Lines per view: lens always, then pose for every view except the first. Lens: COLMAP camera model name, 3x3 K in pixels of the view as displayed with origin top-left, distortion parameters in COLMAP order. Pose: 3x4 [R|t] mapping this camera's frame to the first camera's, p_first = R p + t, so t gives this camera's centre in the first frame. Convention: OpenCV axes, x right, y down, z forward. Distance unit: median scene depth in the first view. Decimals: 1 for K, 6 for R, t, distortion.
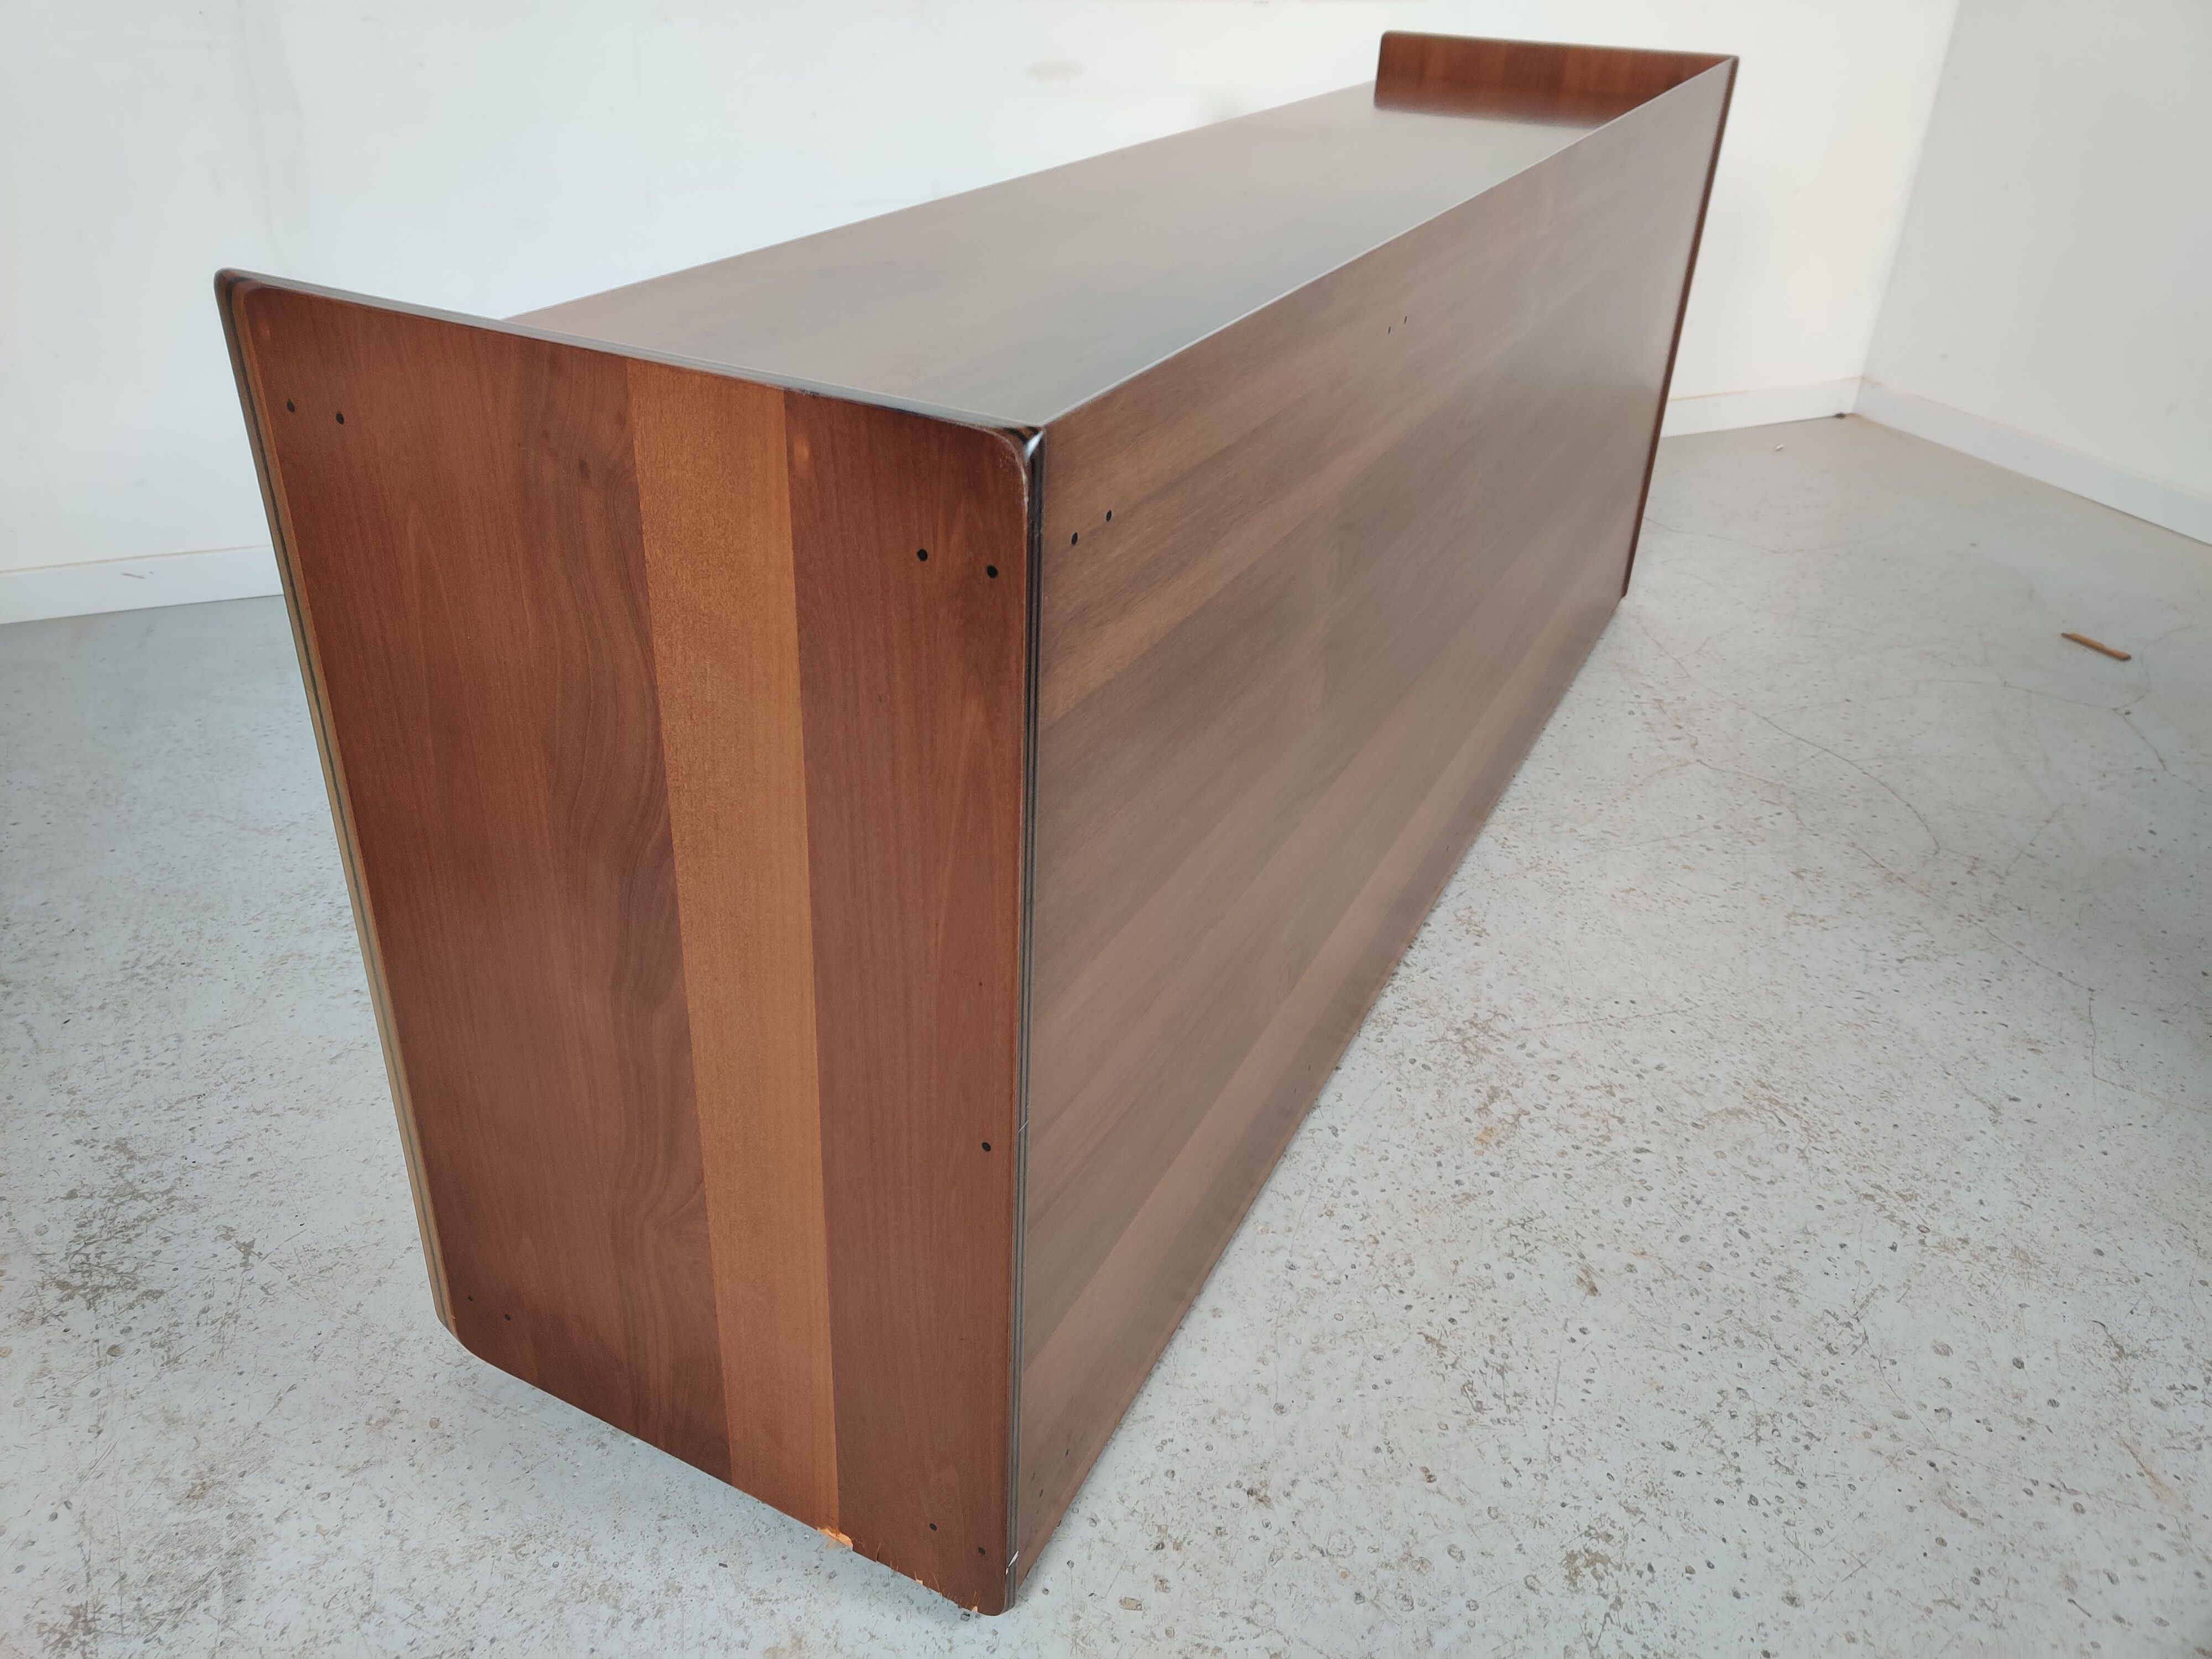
lens RADIAL K [[1672.2, 0, 1090.8], [0, 1672.2, 800.0], [0, 0, 1]] dist [0.052053, -0.042214]
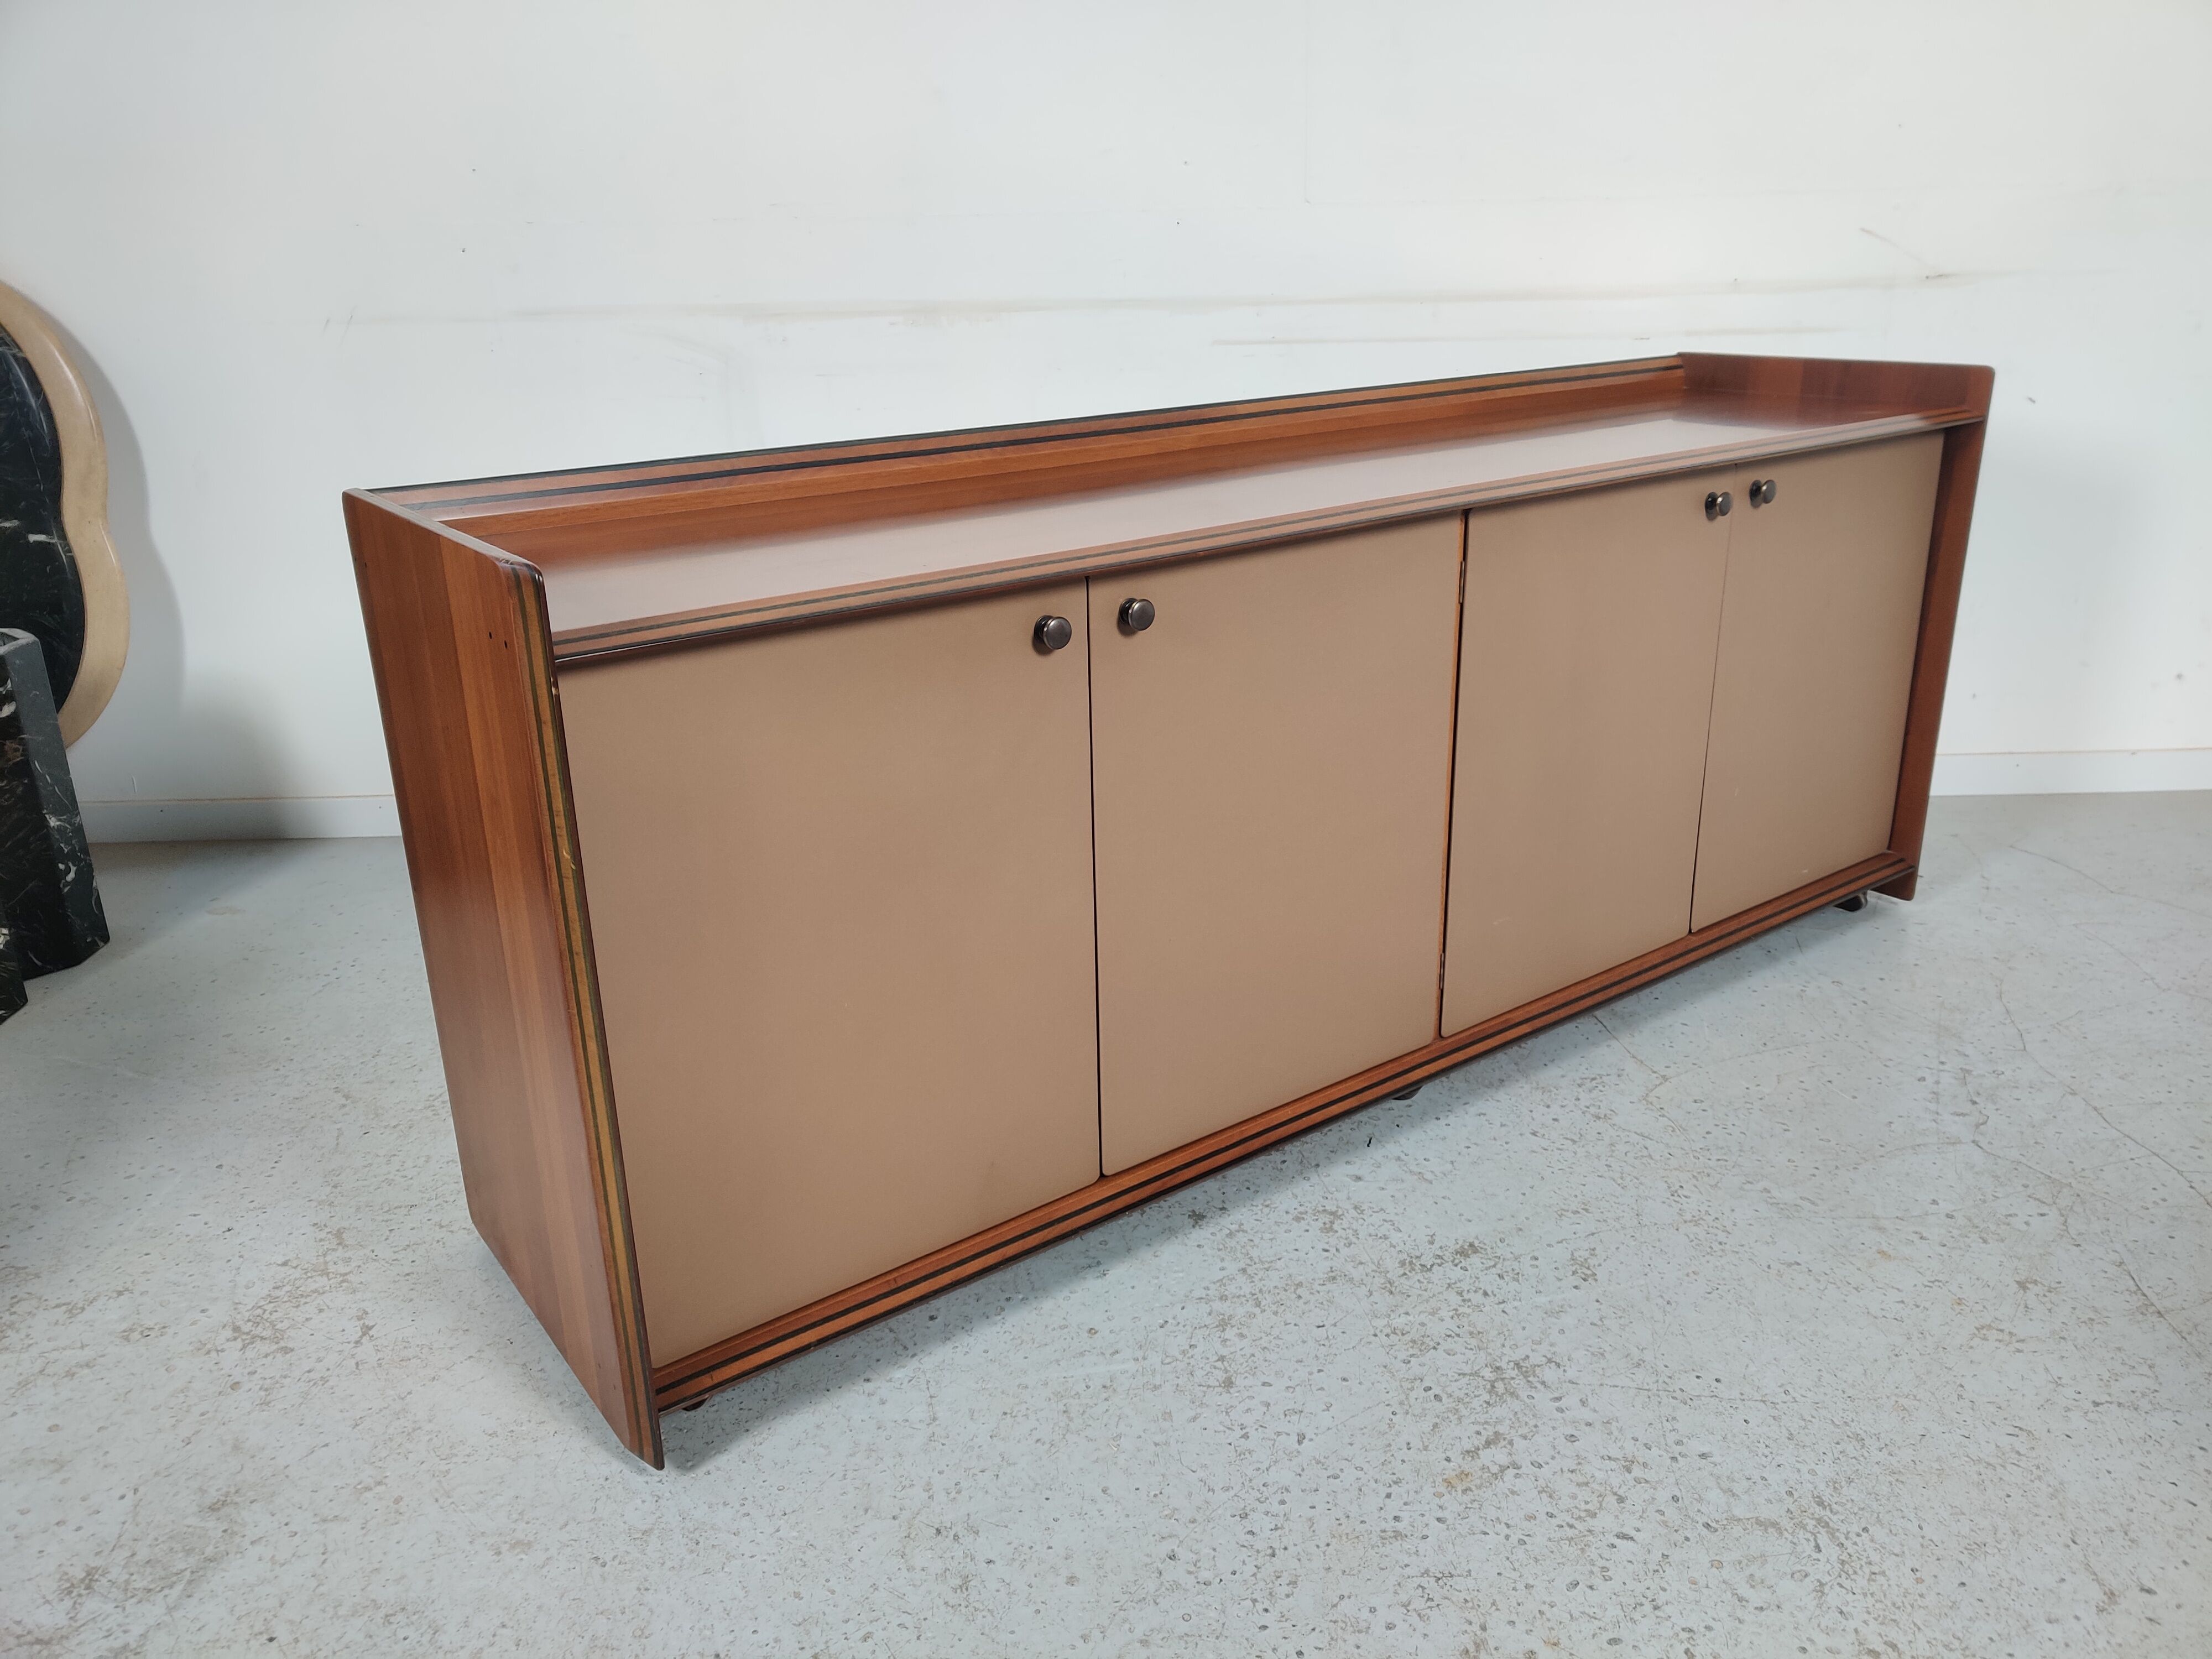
lens RADIAL K [[1672.2, 0, 1120.8], [0, 1672.2, 834.9], [0, 0, 1]] dist [0.052053, -0.042214]
pose [[0.922460, 0.082730, -0.377126, 0.398076], [-0.141992, 0.981012, -0.132112, -0.000956], [0.359035, 0.175417, 0.916691, 0.015024]]
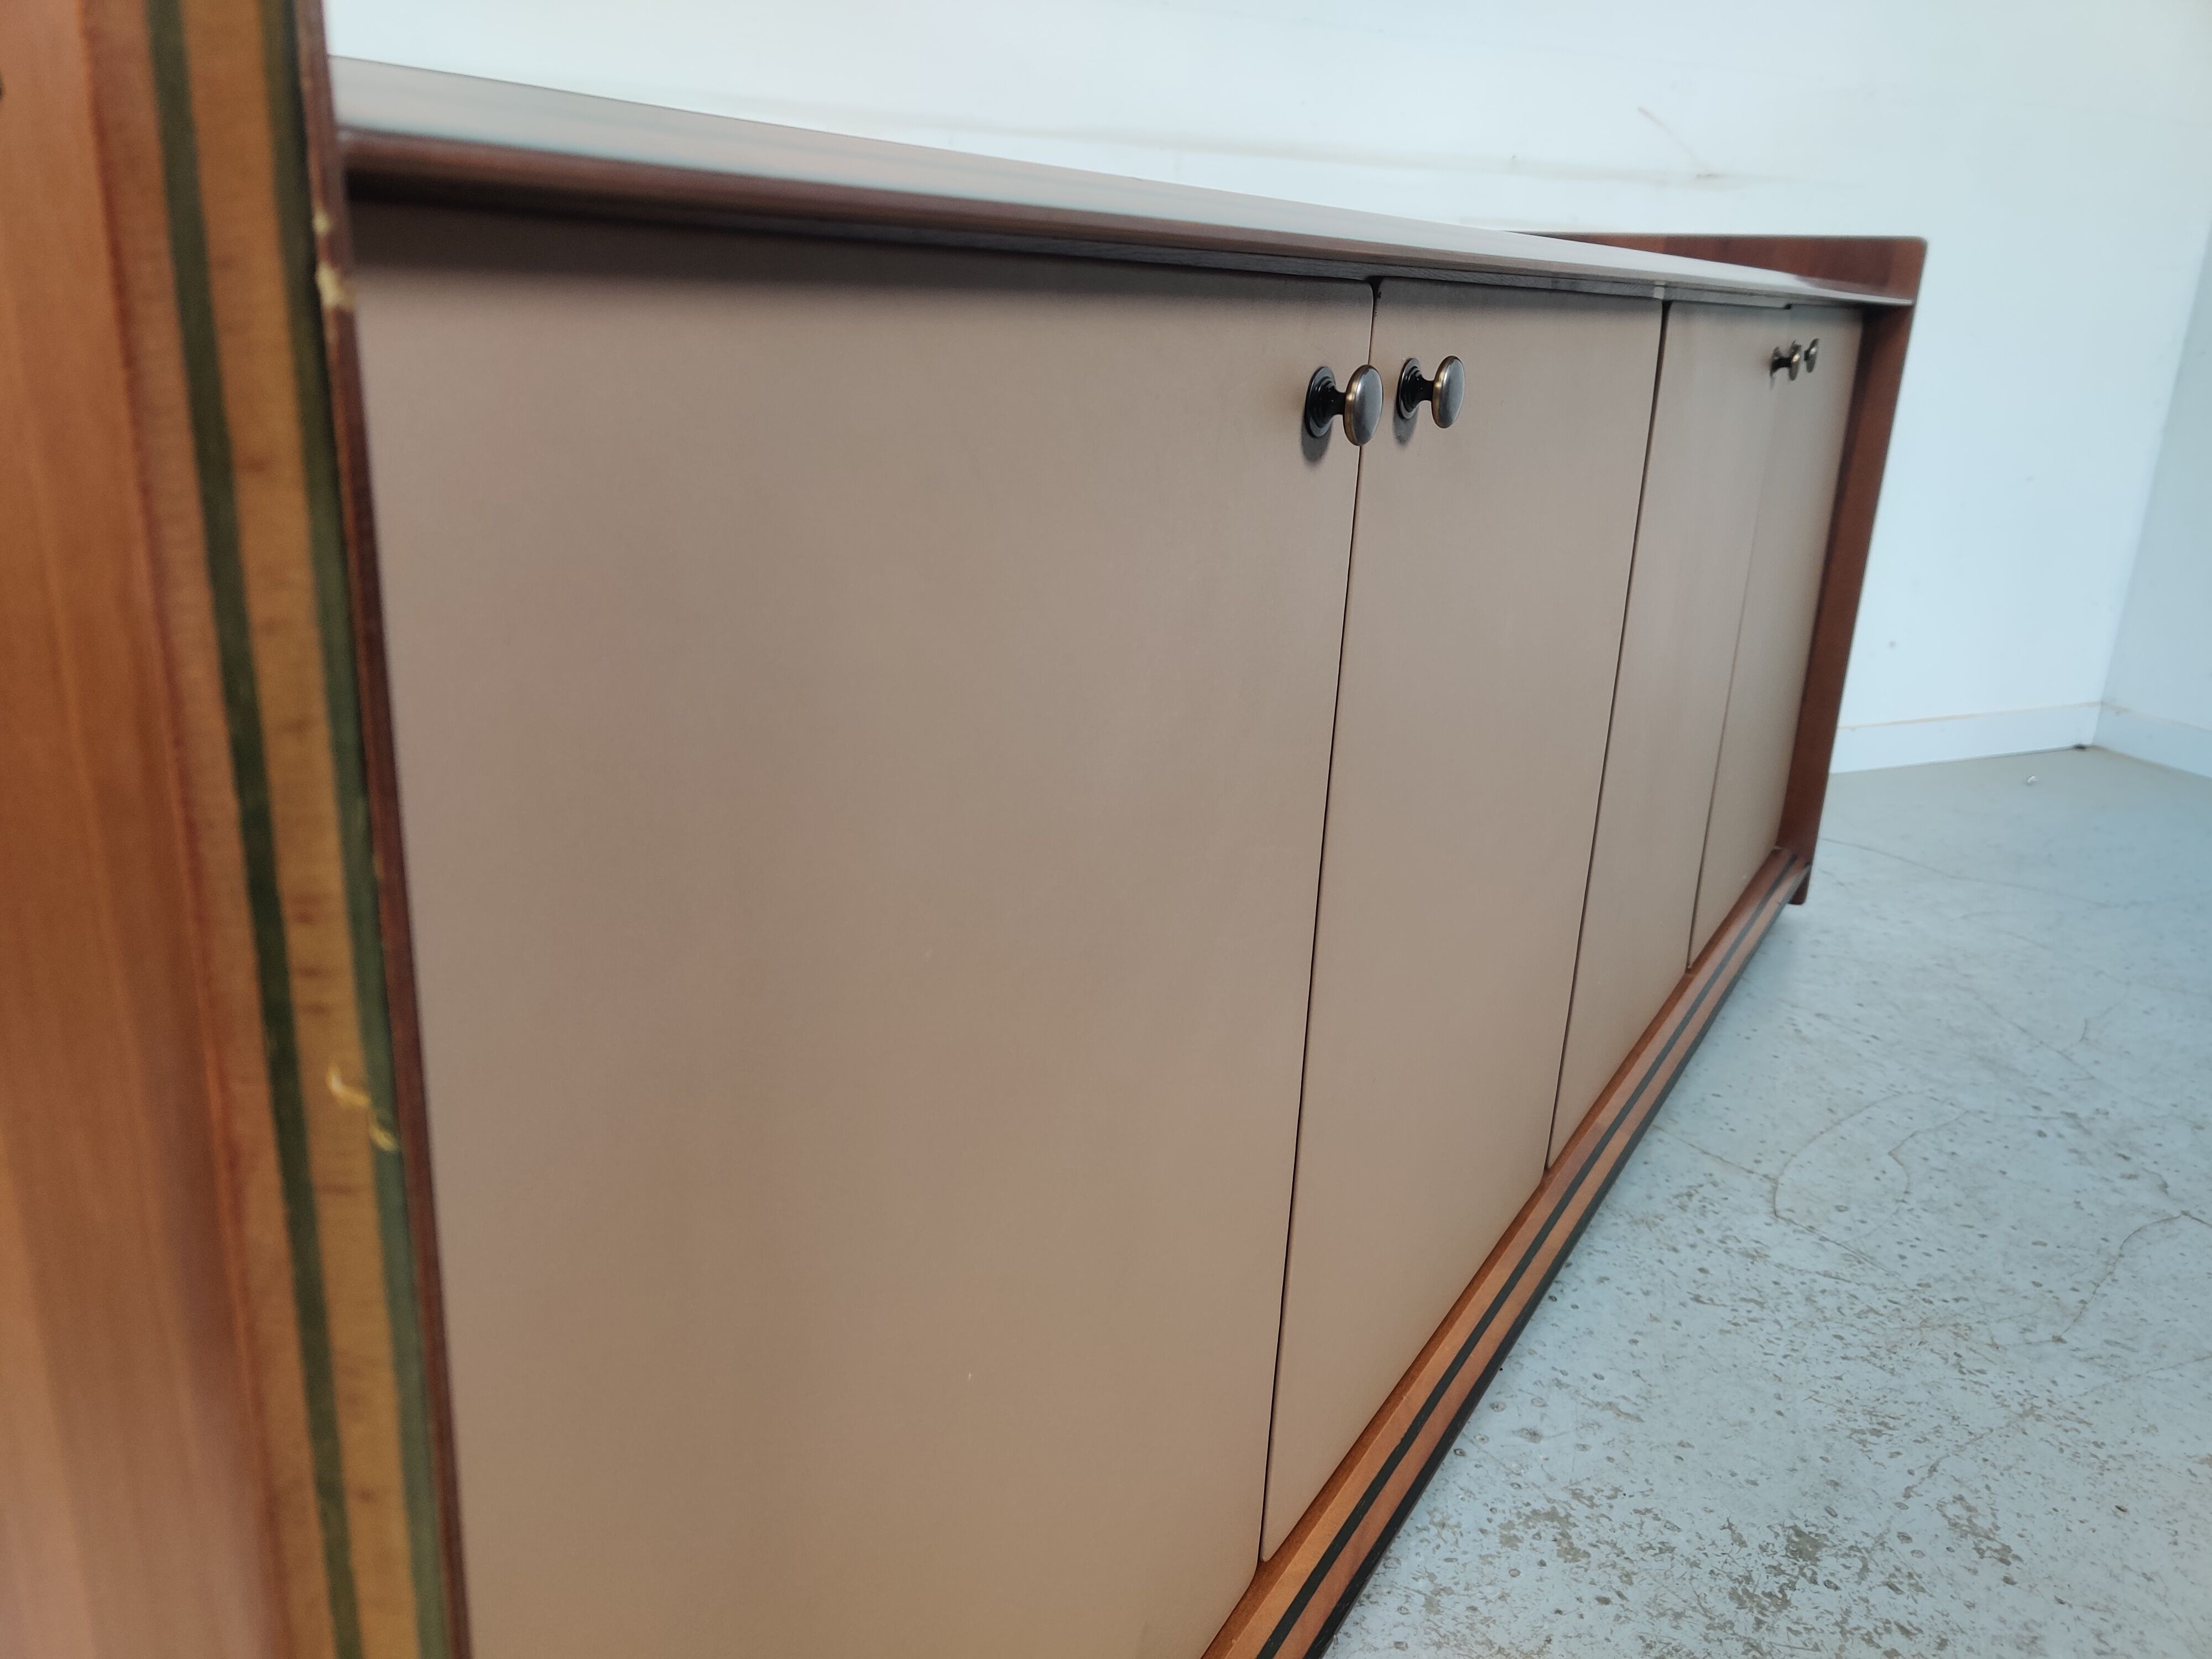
lens RADIAL K [[1672.2, 0, 1106.8], [0, 1672.2, 849.9], [0, 0, 1]] dist [0.052053, -0.042214]
pose [[0.999928, 0.006154, 0.010323, -0.090214], [-0.004118, 0.982402, -0.186735, -0.054770], [-0.011290, 0.186679, 0.982356, 0.496076]]
